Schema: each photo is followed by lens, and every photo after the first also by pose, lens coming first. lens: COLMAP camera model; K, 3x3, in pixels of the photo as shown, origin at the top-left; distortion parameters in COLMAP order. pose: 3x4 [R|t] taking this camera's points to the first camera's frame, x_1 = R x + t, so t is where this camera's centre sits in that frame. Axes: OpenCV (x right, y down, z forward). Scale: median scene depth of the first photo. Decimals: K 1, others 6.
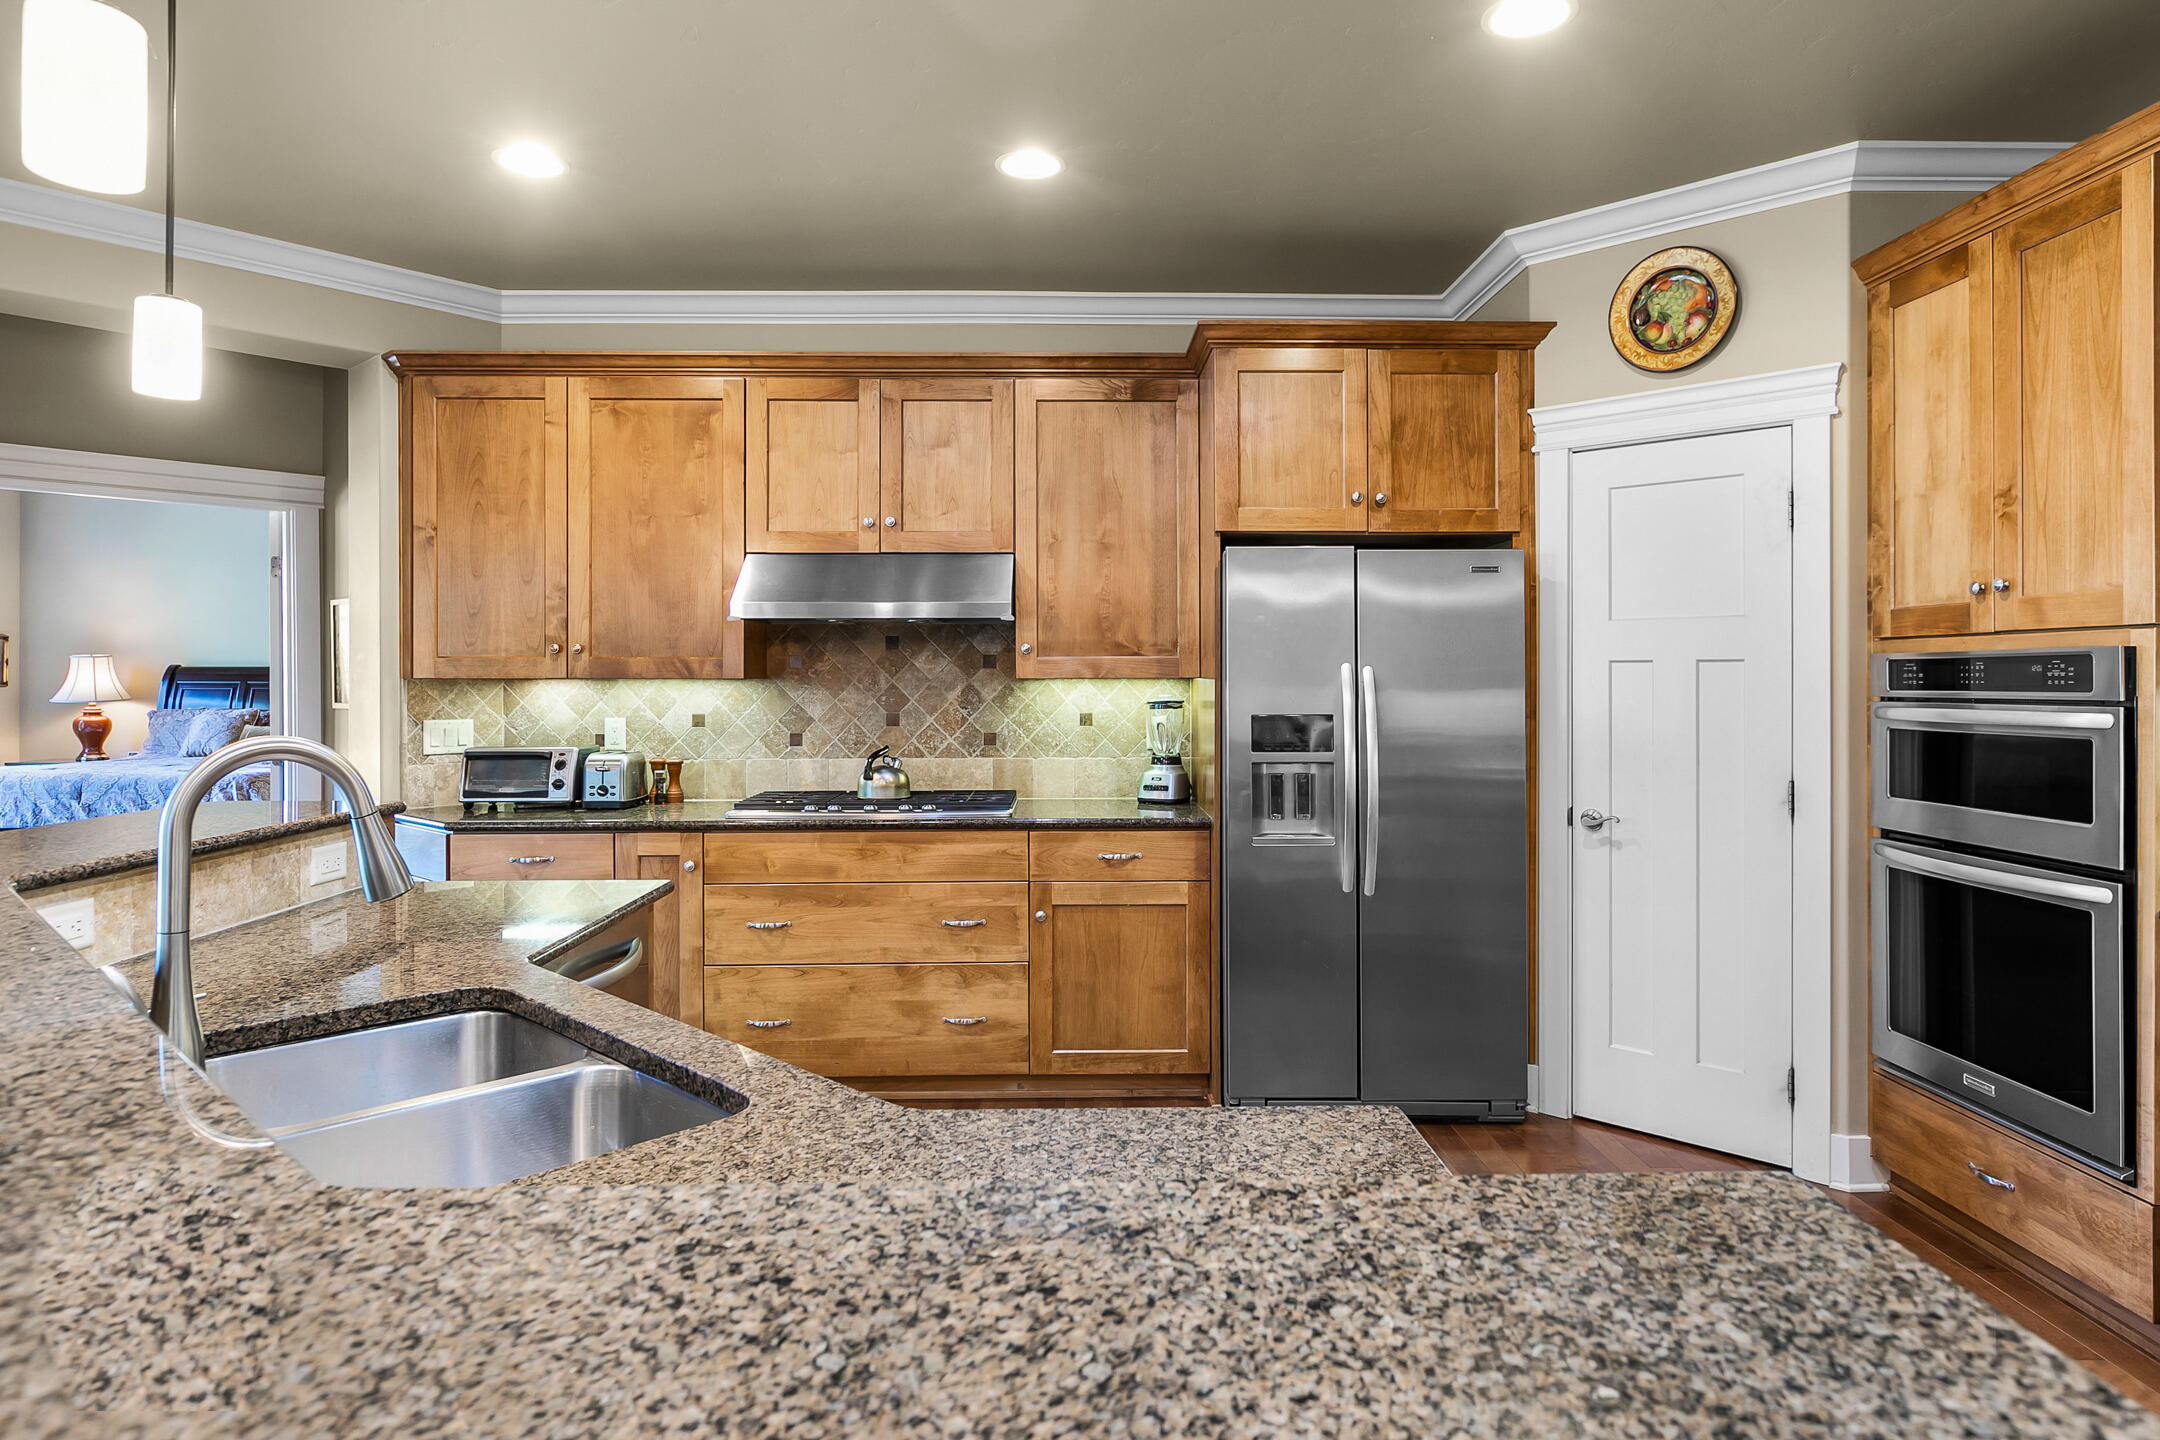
lens RADIAL K [[1234.5, 0, 1088.9], [0, 1234.5, 672.9], [0, 0, 1]] dist [-0.005798, -0.002246]
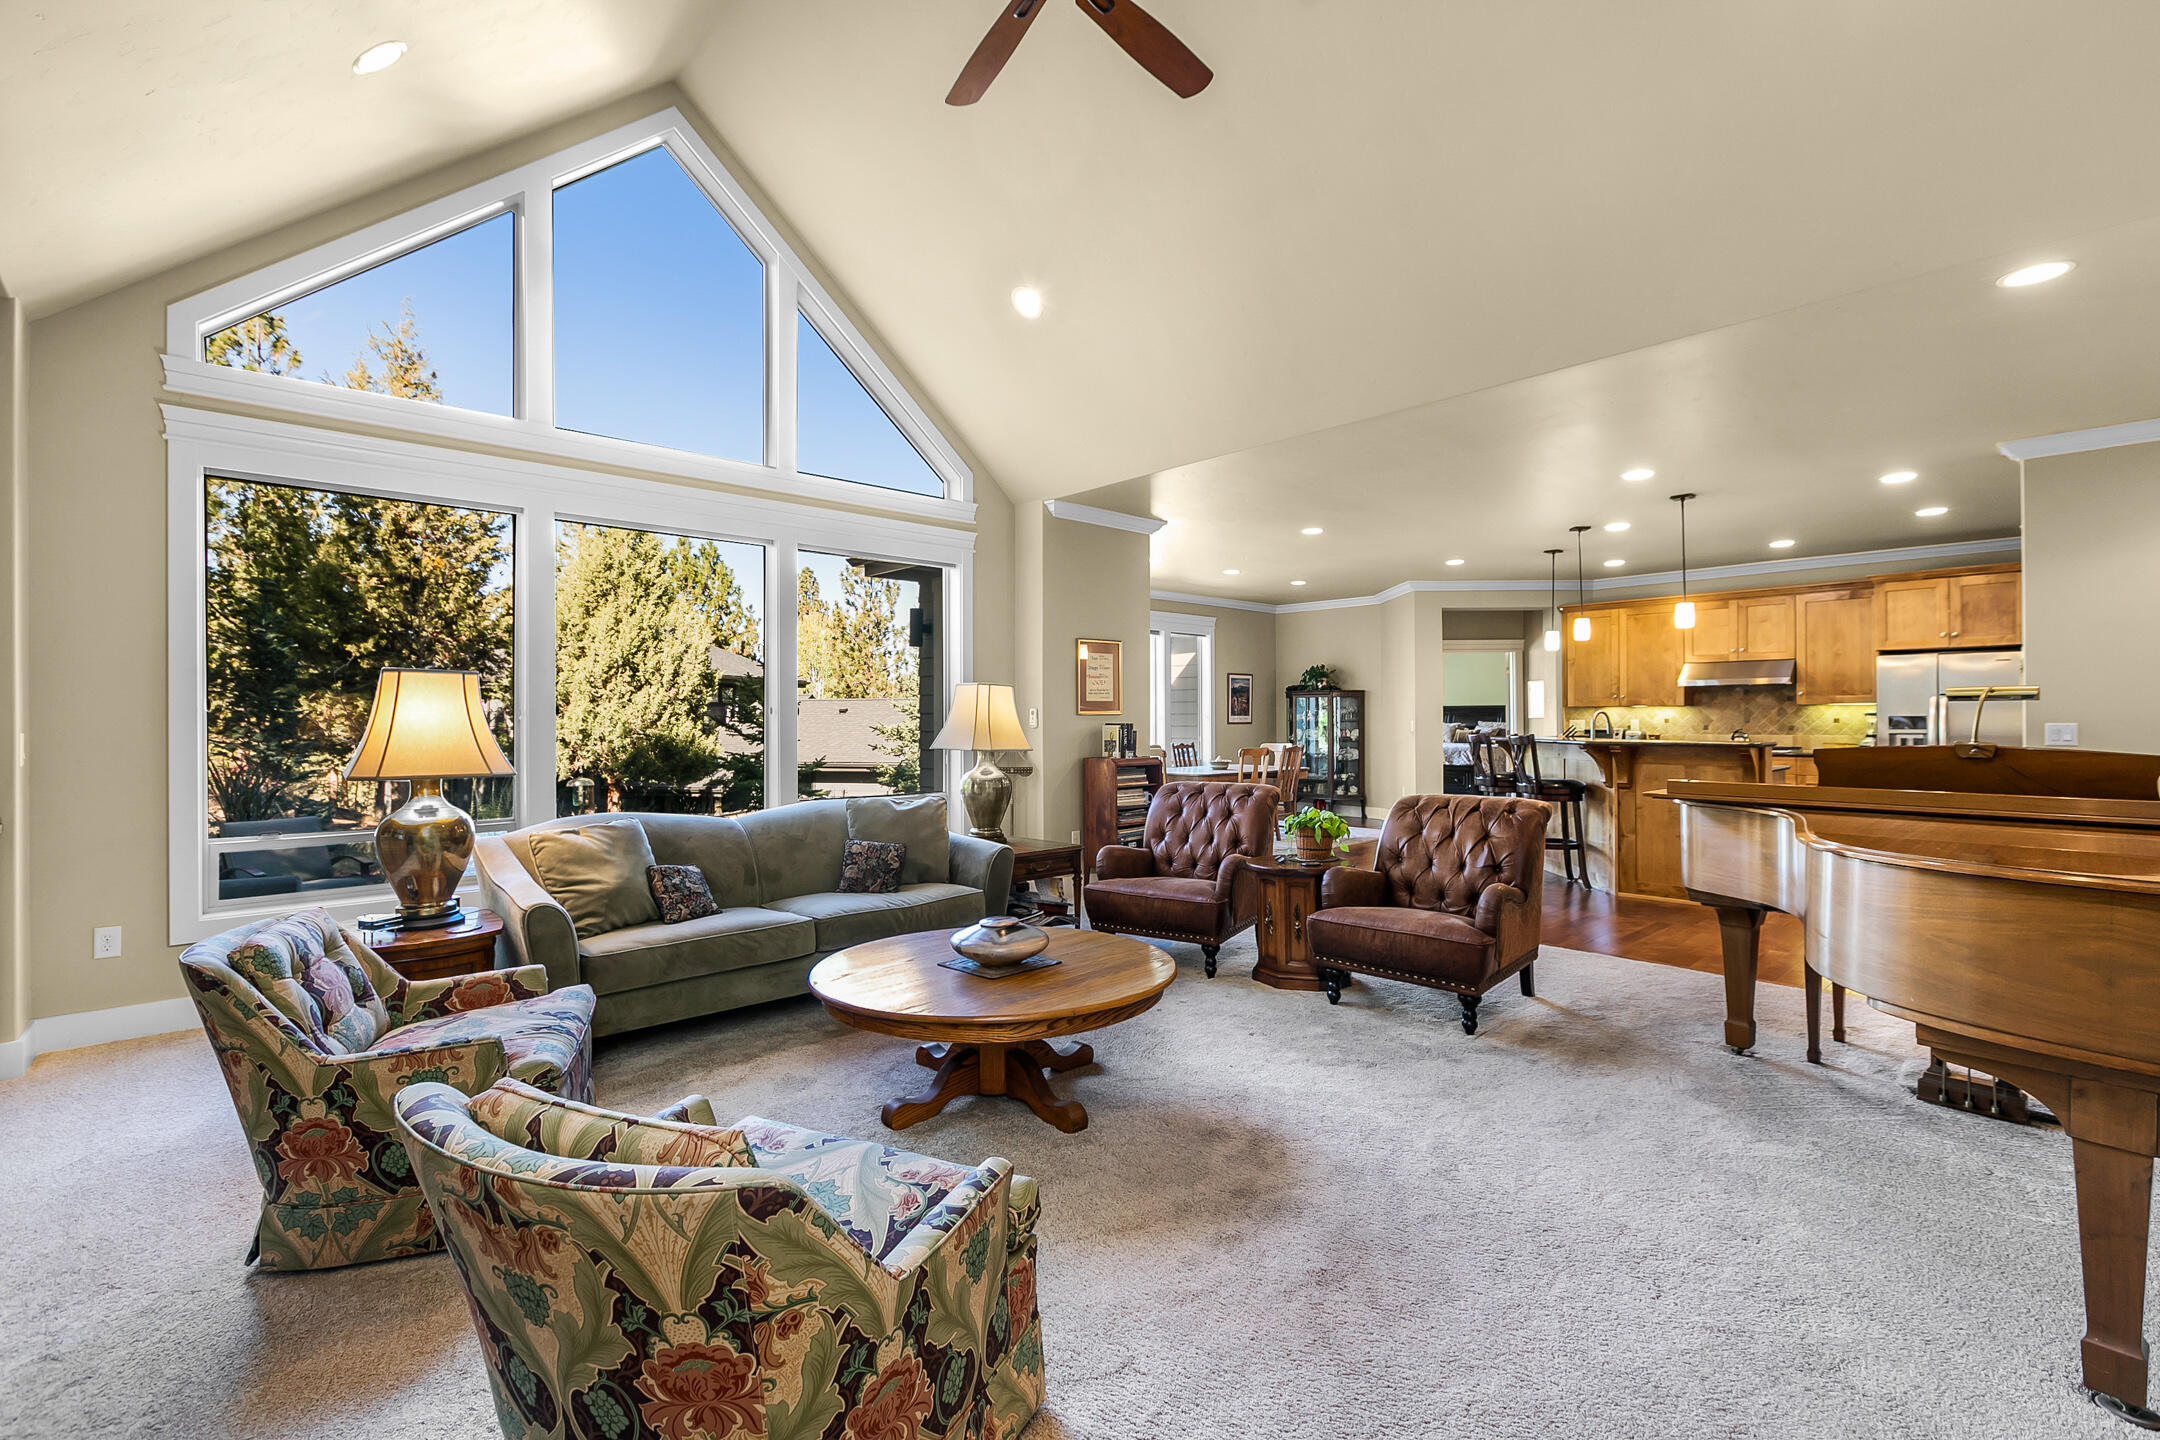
lens RADIAL K [[954.0, 0, 1072.9], [0, 954.0, 710.1], [0, 0, 1]] dist [-0.009146, 0.001929]
pose [[0.650656, -0.007961, -0.759331, 0.538494], [0.003288, 0.999965, -0.007666, 0.030178], [0.759366, 0.002491, 0.650659, -1.728201]]
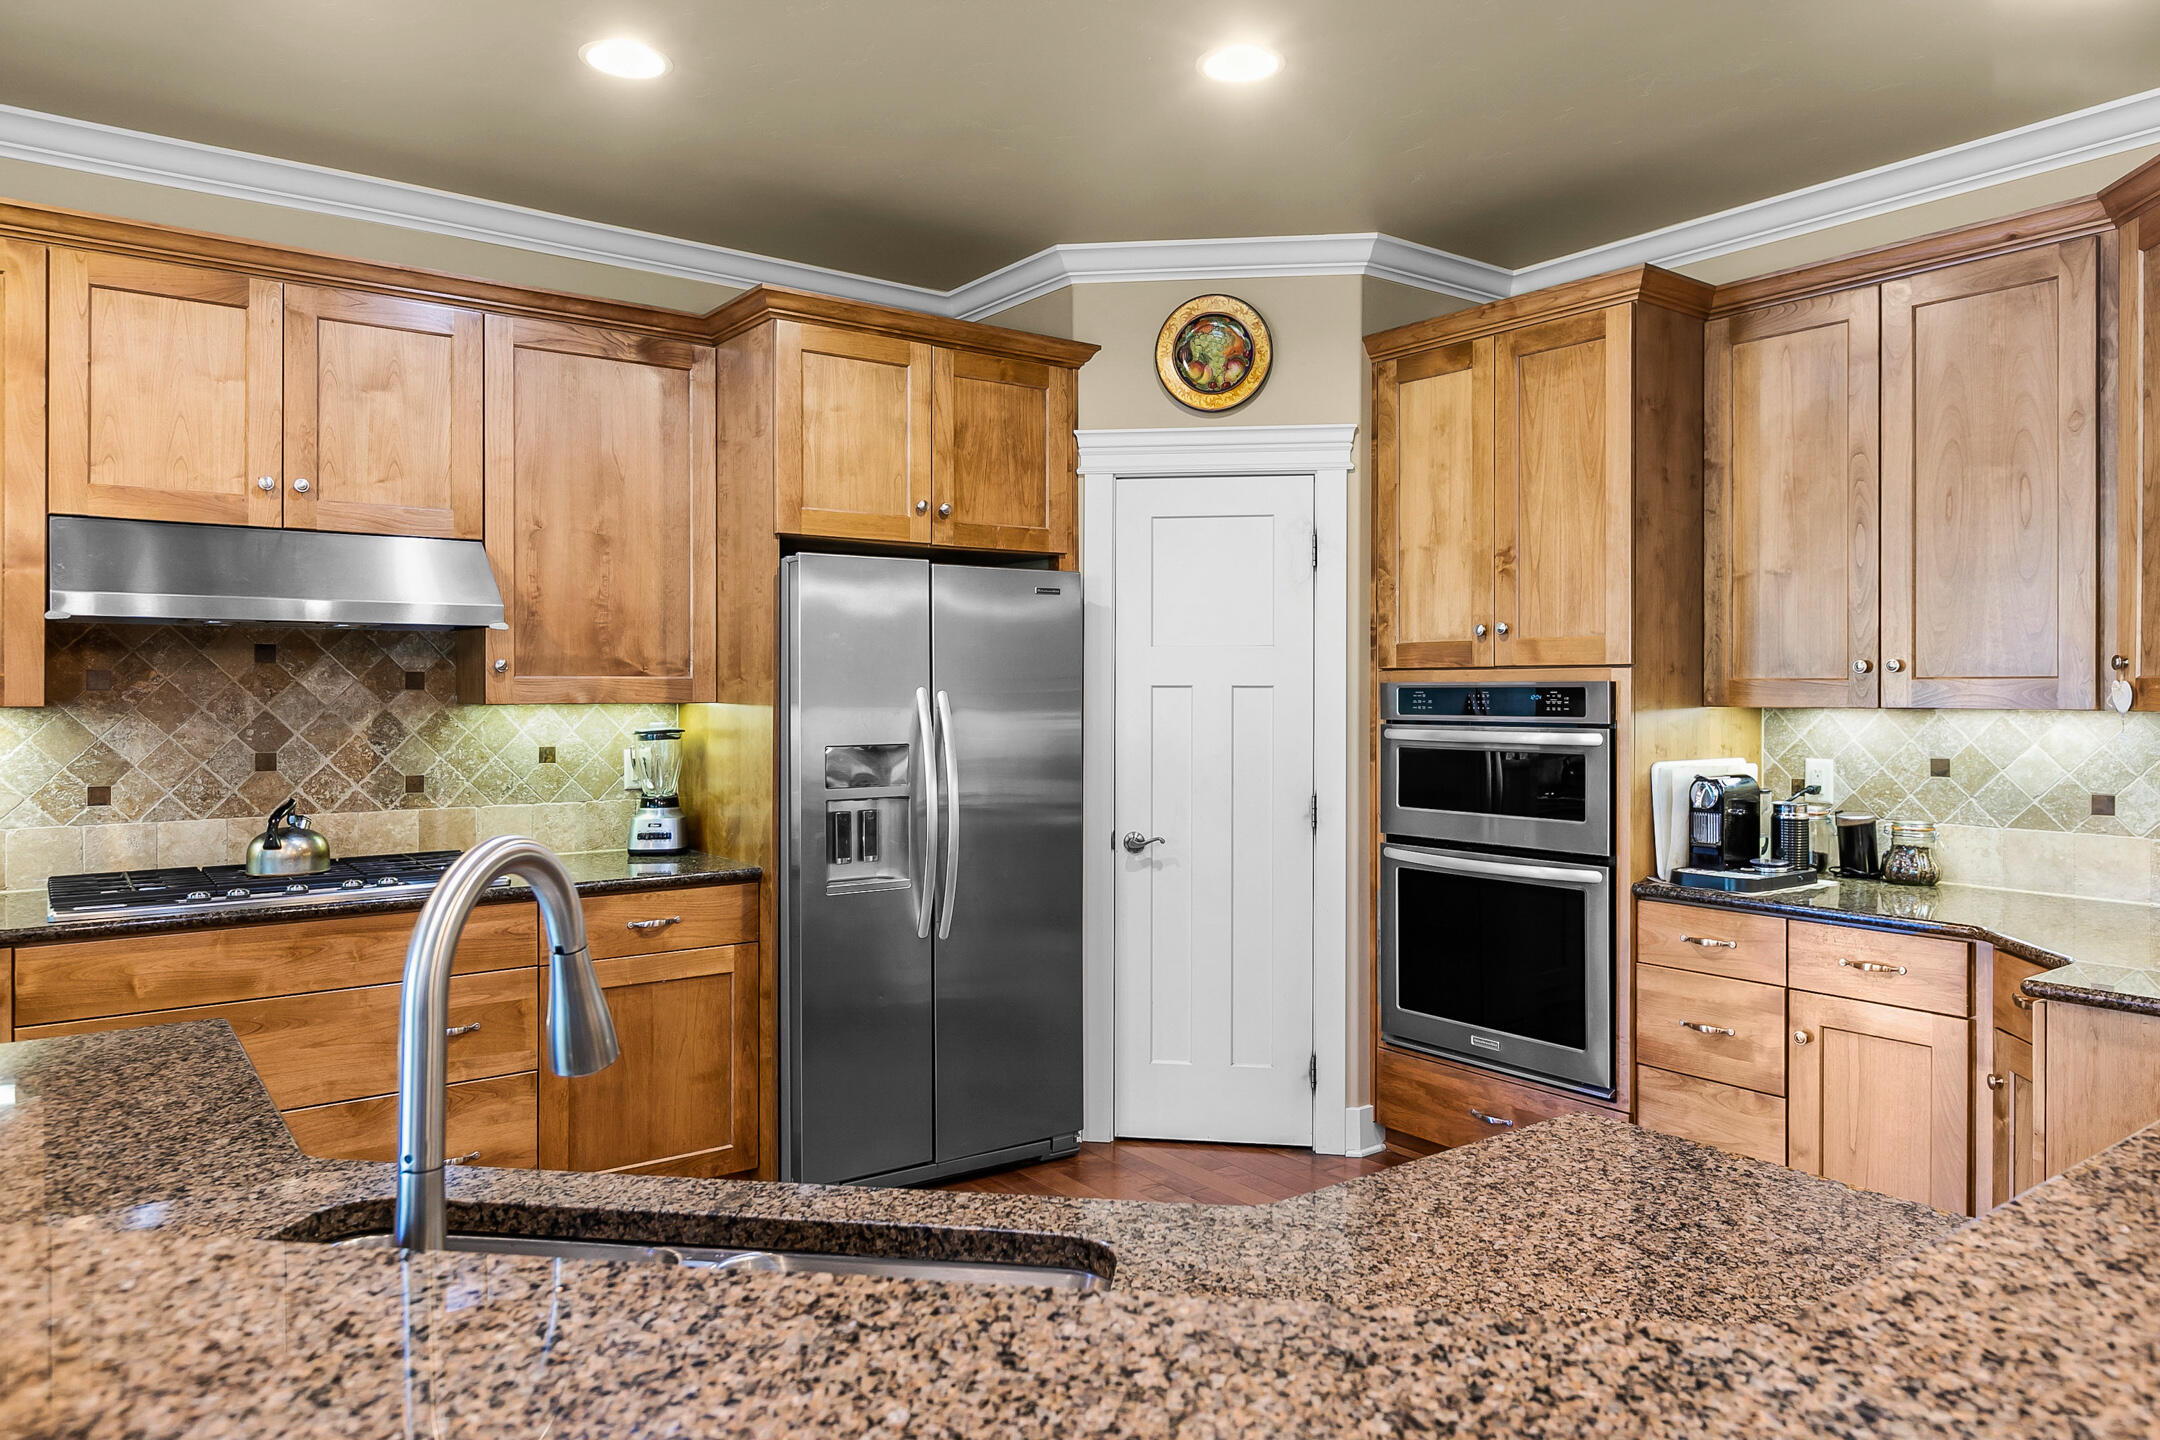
lens RADIAL K [[1401.8, 0, 1103.2], [0, 1401.8, 684.3], [0, 0, 1]] dist [0.002093, -0.003652]
pose [[0.811925, 0.004192, 0.583746, -0.276666], [-0.004595, 0.999989, -0.000791, -0.009525], [-0.583743, -0.002039, 0.811936, 0.075456]]
